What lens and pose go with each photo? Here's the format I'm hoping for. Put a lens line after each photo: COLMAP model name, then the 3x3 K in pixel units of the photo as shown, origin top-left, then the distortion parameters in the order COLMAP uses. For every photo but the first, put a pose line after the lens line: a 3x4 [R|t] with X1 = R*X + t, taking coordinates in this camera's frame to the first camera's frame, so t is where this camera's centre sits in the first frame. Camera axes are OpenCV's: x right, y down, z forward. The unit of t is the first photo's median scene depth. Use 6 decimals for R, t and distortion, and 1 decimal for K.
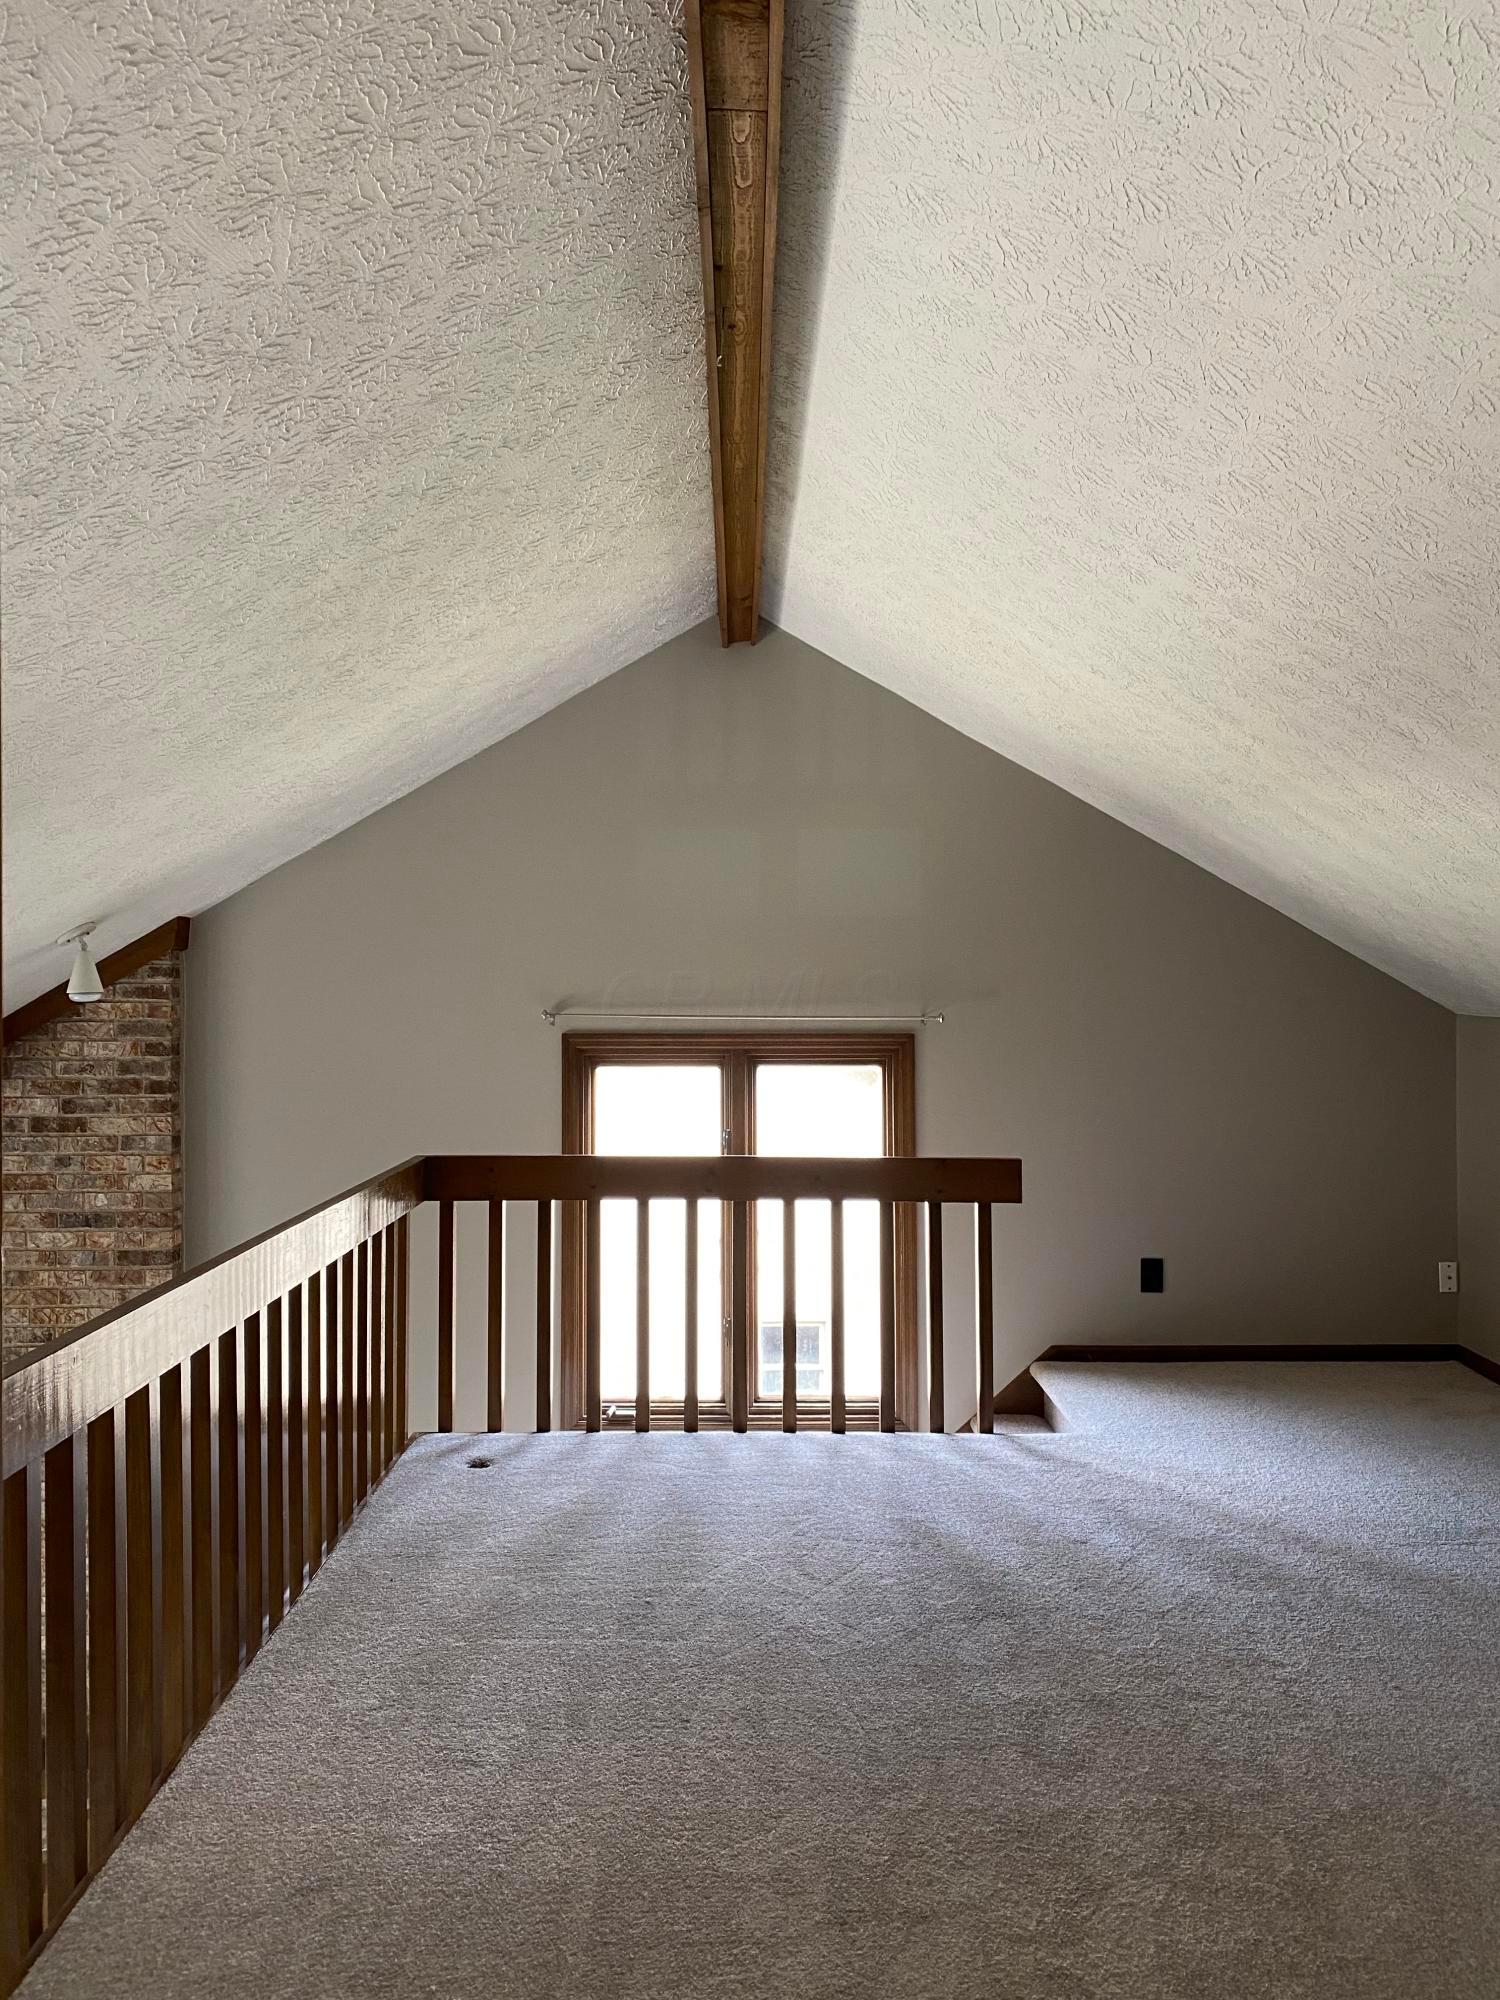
lens RADIAL K [[1516.5, 0, 752.3], [0, 1516.5, 980.0], [0, 0, 1]] dist [0.059471, -0.113881]
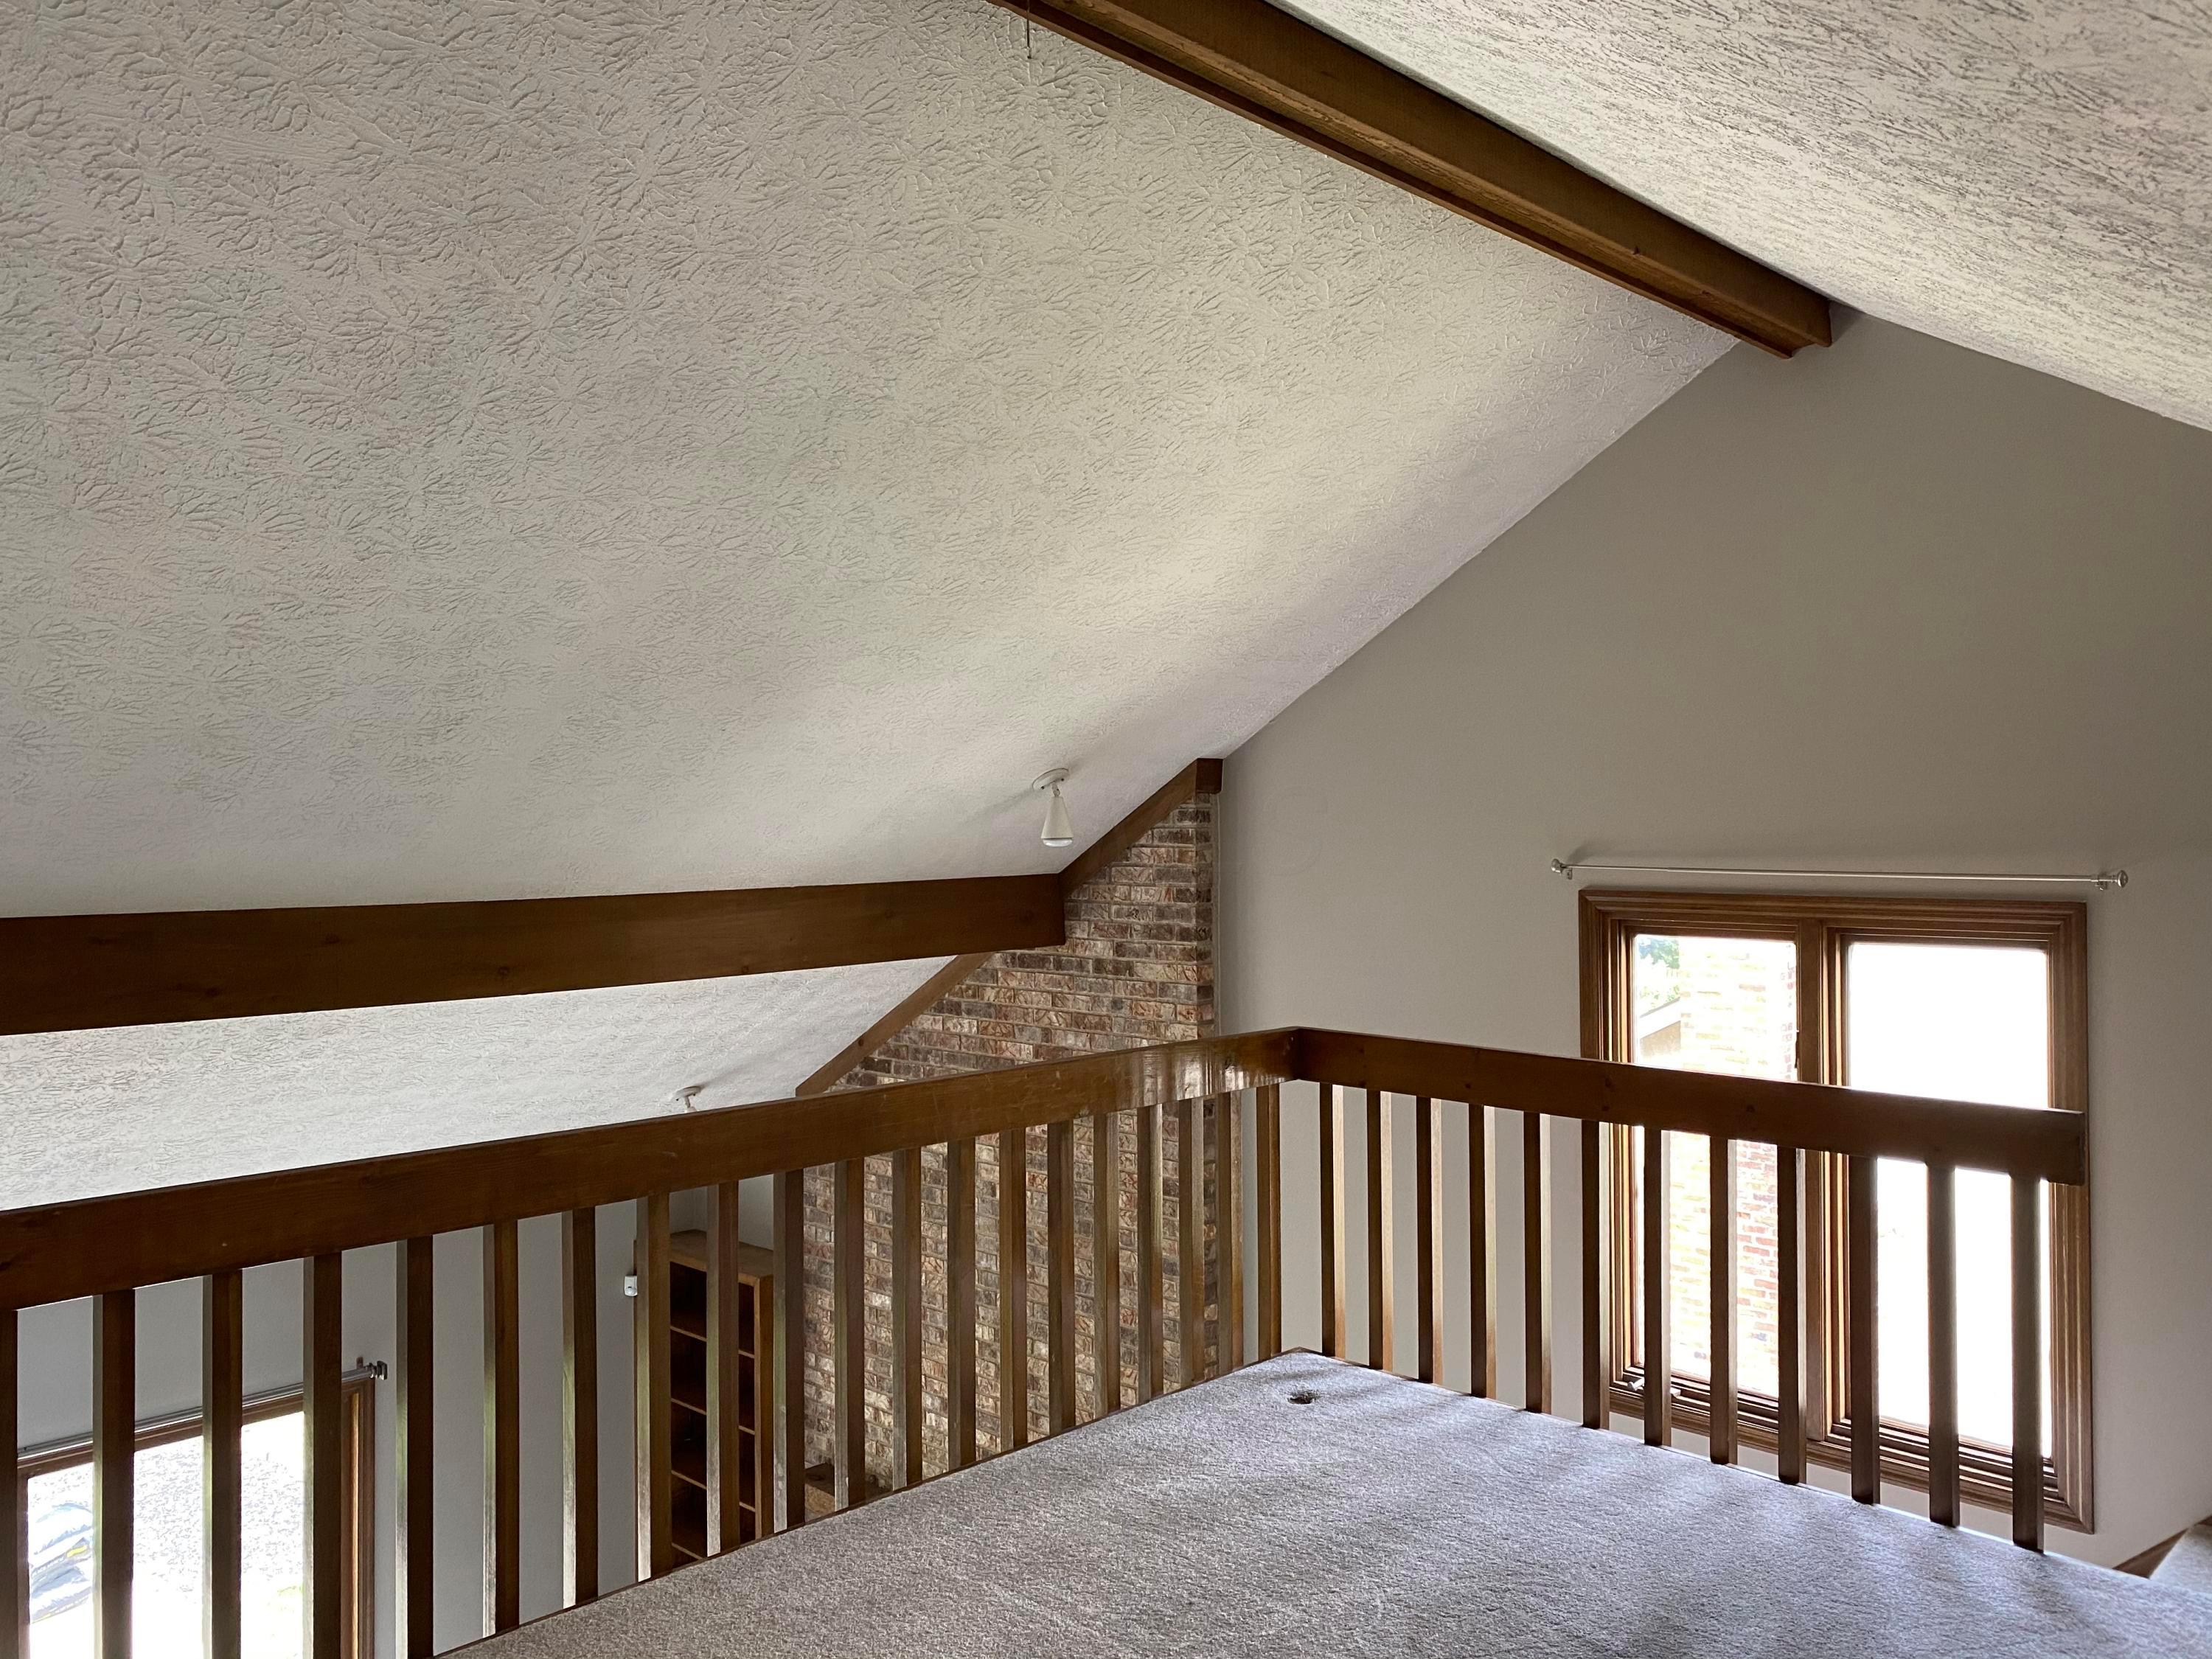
lens RADIAL K [[1677.3, 0, 1120.8], [0, 1677.3, 802.7], [0, 0, 1]] dist [0.059471, -0.113881]
pose [[0.719386, -0.010856, -0.694526, 0.320714], [0.005181, 0.999934, -0.010264, -0.002702], [0.694591, 0.003785, 0.719395, 0.205358]]
